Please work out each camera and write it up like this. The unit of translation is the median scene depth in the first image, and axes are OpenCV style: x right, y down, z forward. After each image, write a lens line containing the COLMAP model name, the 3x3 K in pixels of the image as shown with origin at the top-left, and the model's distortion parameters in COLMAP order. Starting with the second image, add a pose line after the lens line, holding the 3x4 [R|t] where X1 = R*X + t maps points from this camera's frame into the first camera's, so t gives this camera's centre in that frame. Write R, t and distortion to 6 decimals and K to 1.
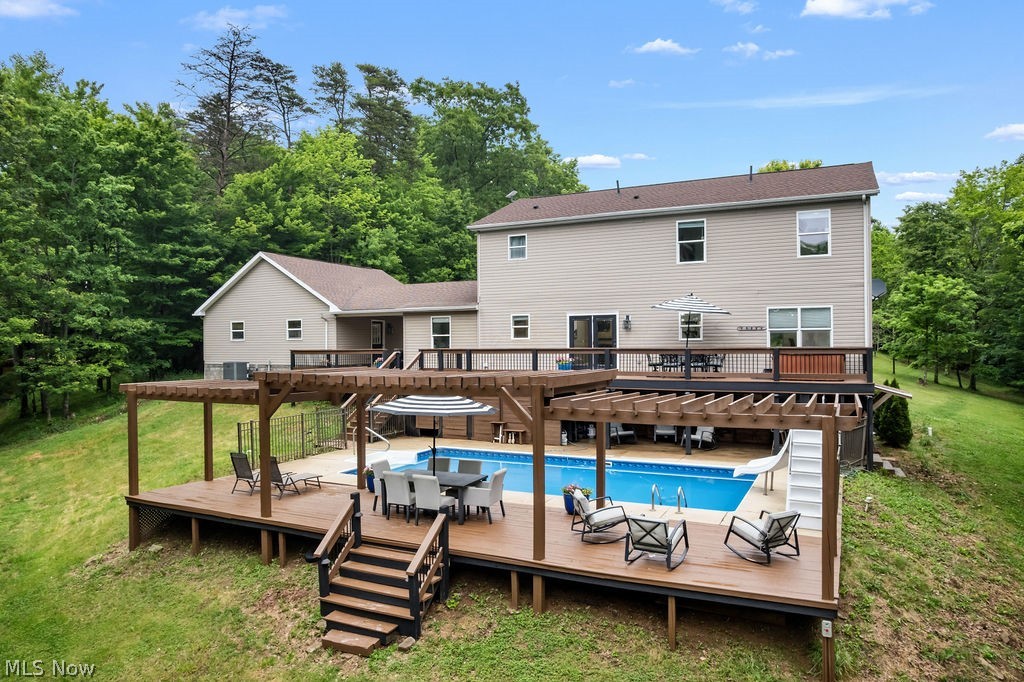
lens RADIAL K [[707.6, 0, 512.0], [0, 707.6, 341.0], [0, 0, 1]] dist [-0.046734, 0.043846]
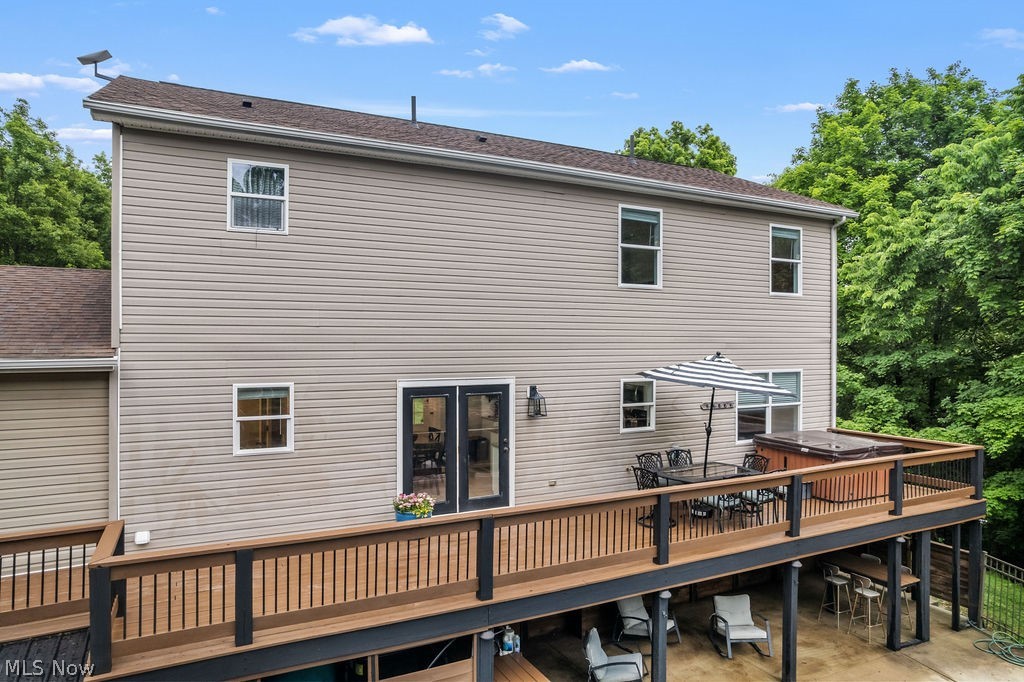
lens RADIAL K [[656.9, 0, 515.3], [0, 656.9, 336.8], [0, 0, 1]] dist [-0.083068, 0.080264]
pose [[0.586731, 0.011276, 0.809704, -0.203569], [-0.012781, 0.999907, -0.004664, -0.068827], [-0.809681, -0.007612, 0.586821, 0.780336]]
